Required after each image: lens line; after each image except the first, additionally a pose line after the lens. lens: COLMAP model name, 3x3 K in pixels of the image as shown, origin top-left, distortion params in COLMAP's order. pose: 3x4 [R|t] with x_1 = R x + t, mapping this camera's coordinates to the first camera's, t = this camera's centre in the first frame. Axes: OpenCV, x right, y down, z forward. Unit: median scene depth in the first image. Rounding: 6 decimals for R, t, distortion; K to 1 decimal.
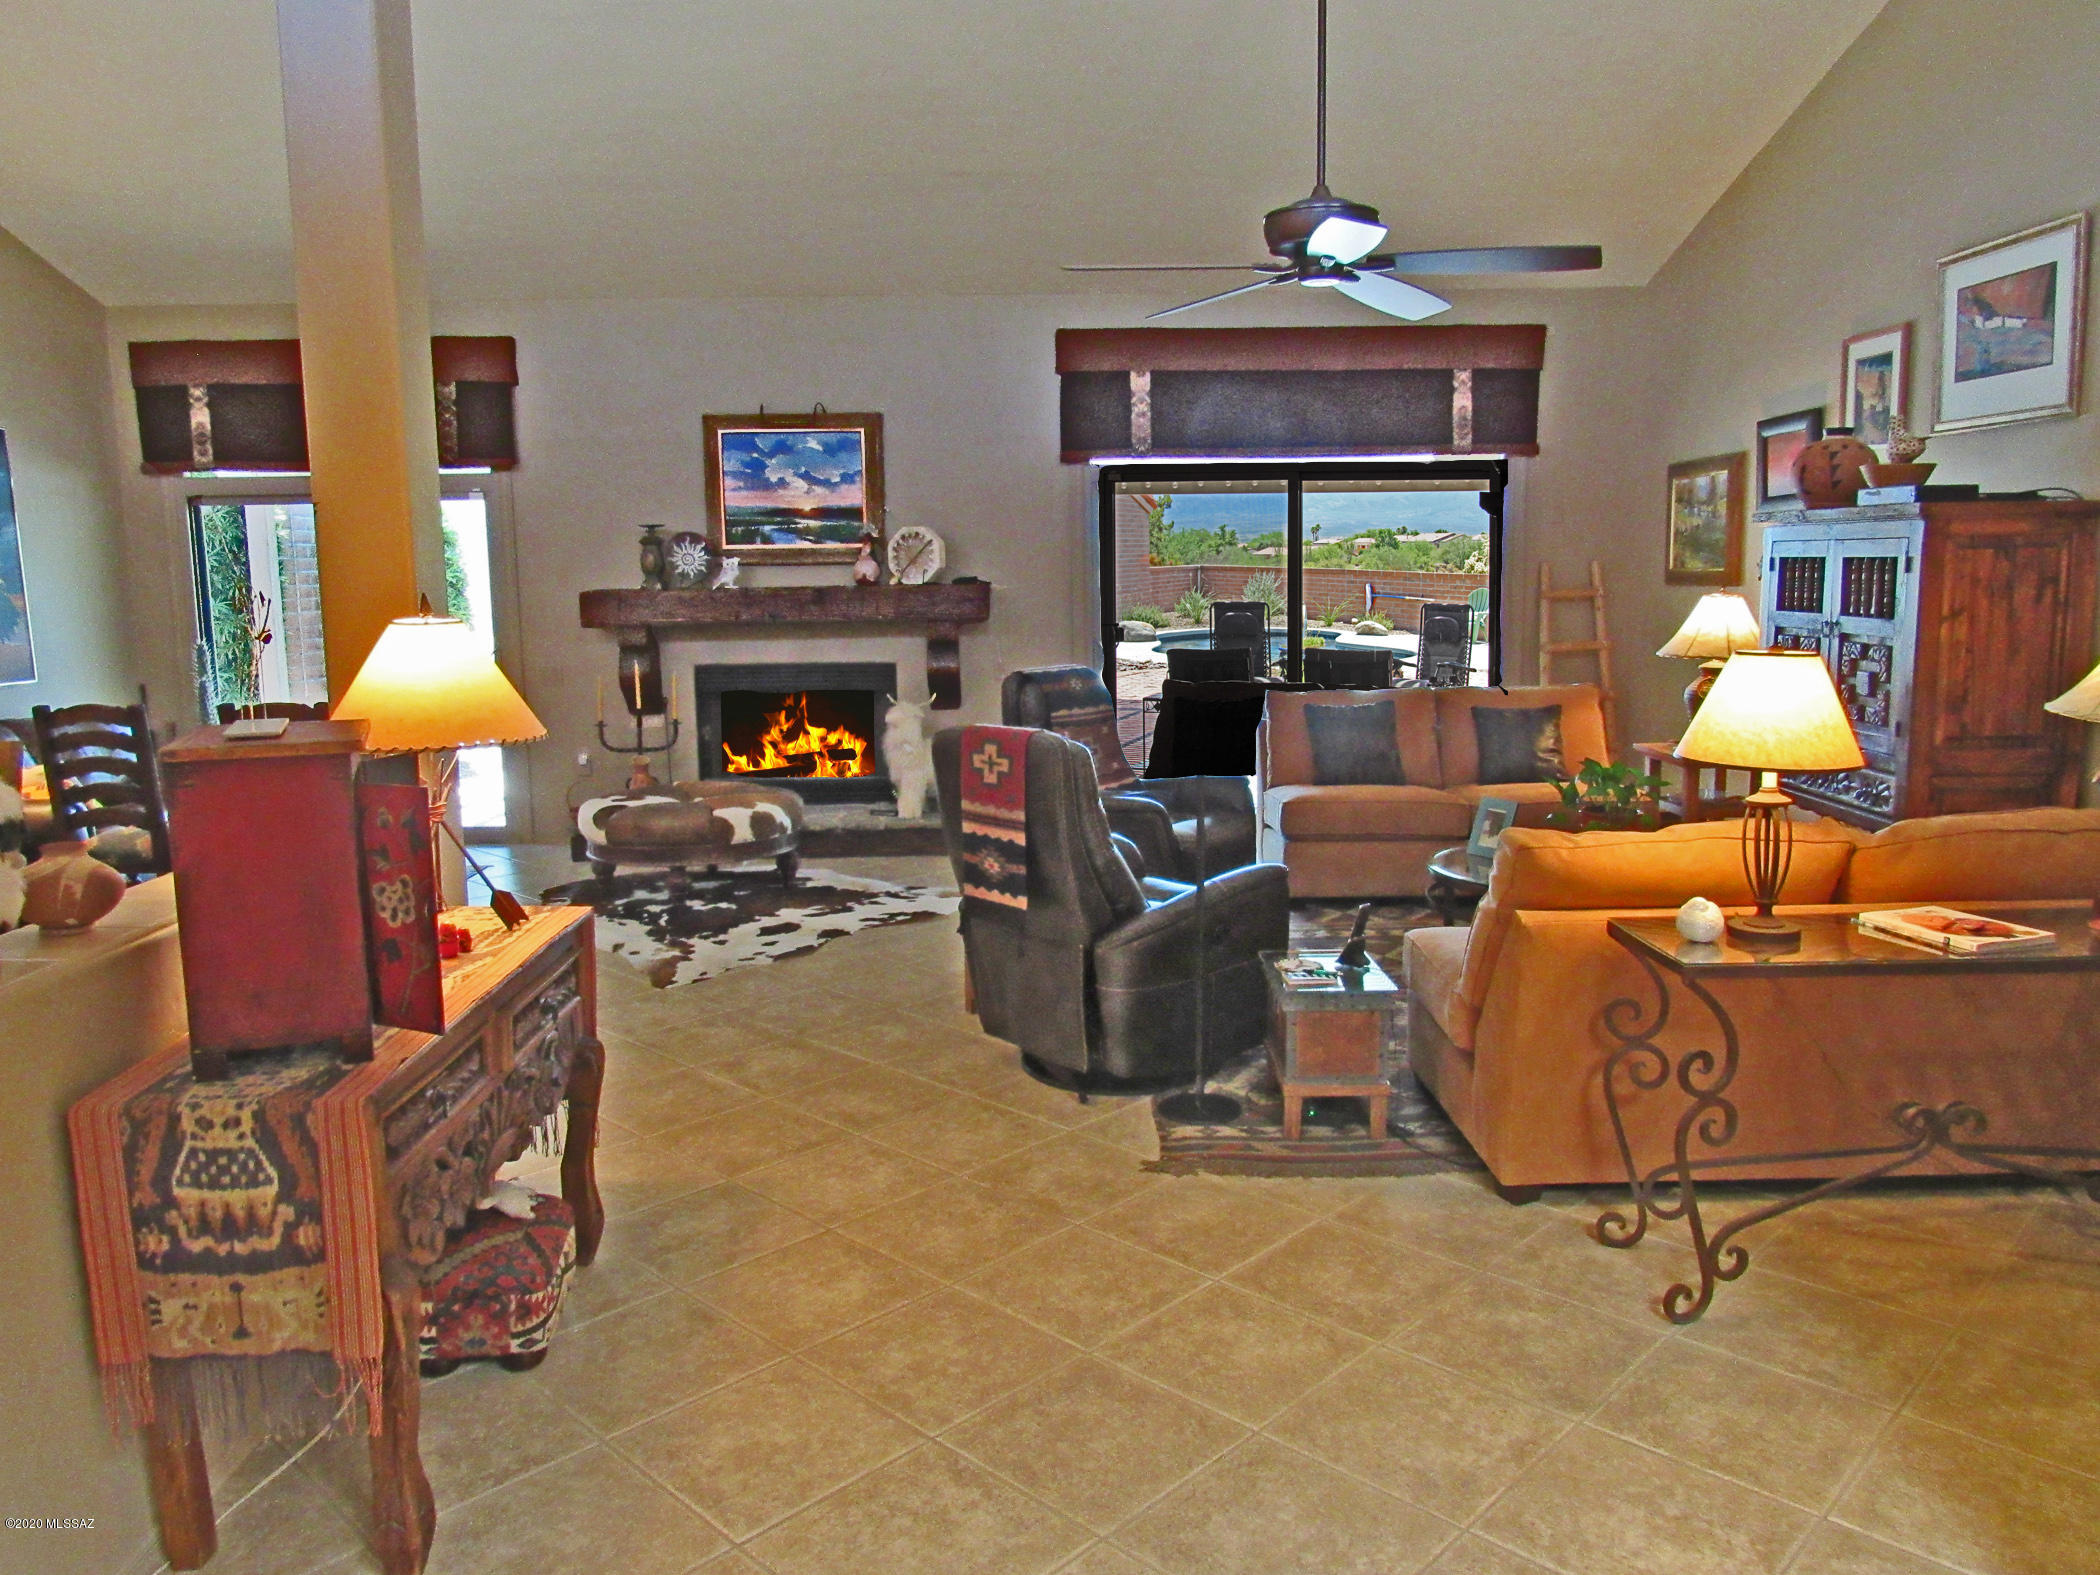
lens RADIAL K [[1510.1, 0, 1041.6], [0, 1510.1, 791.3], [0, 0, 1]] dist [-0.025053, 0.007518]
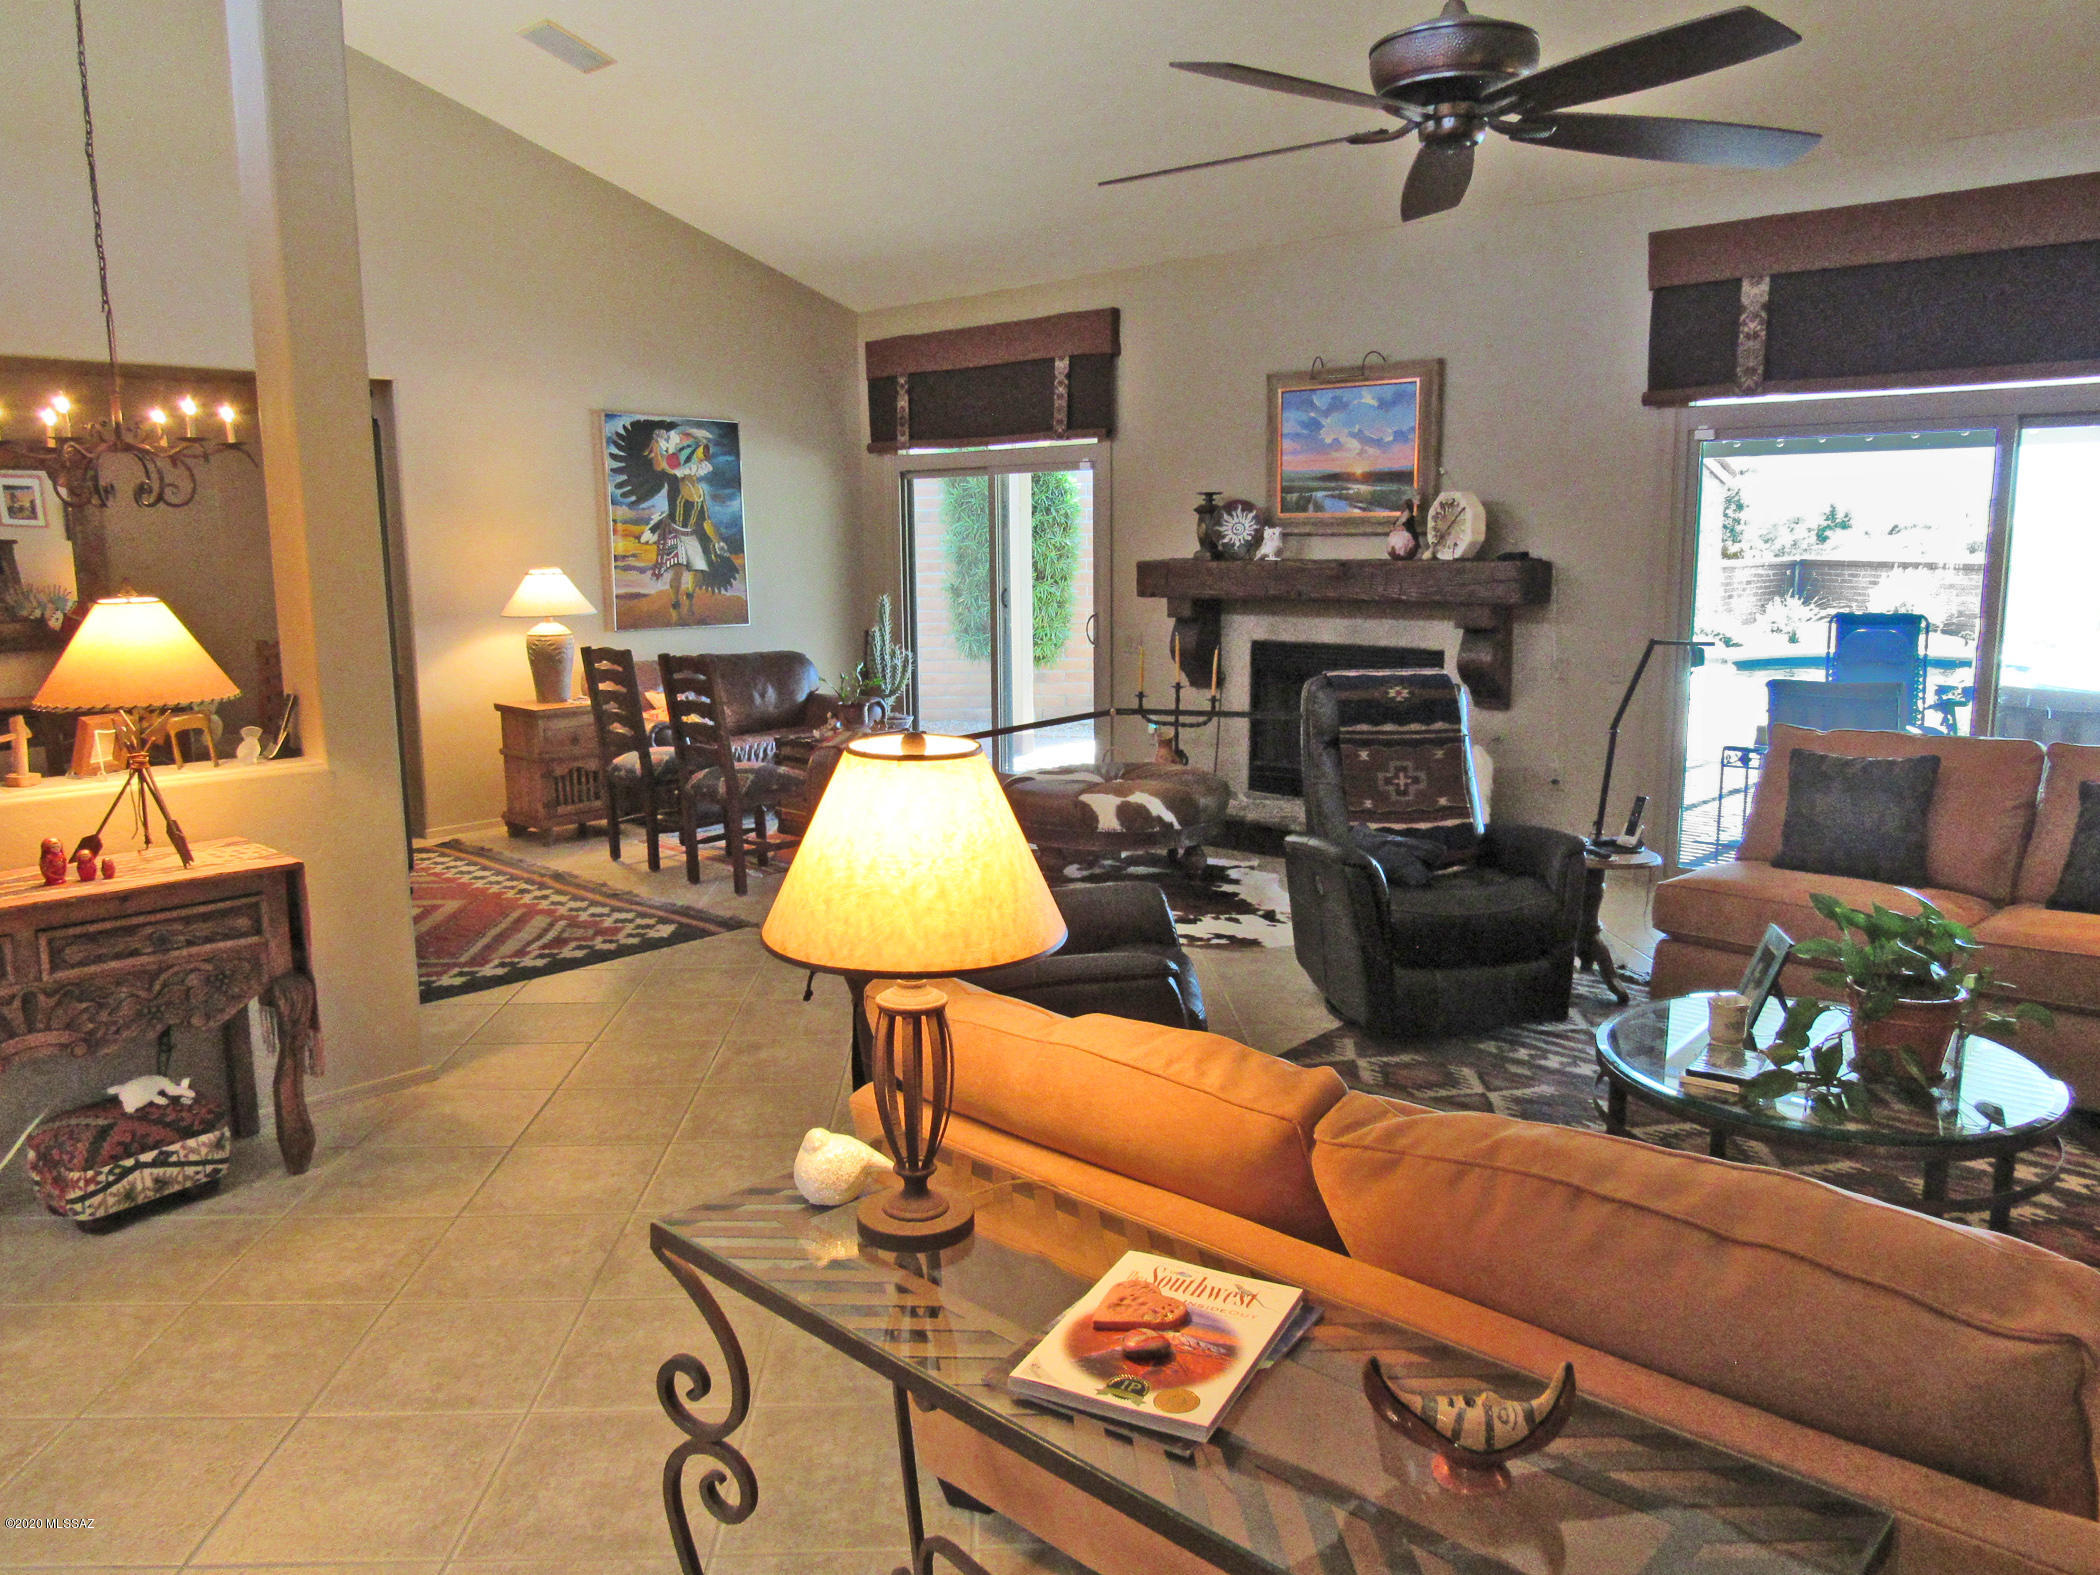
lens RADIAL K [[1510.1, 0, 1045.9], [0, 1510.1, 775.1], [0, 0, 1]] dist [-0.025053, 0.007518]
pose [[0.717176, 0.117359, -0.686939, 0.346531], [-0.106334, 0.992604, 0.058566, -0.043158], [0.688732, 0.031043, 0.724352, 0.237888]]
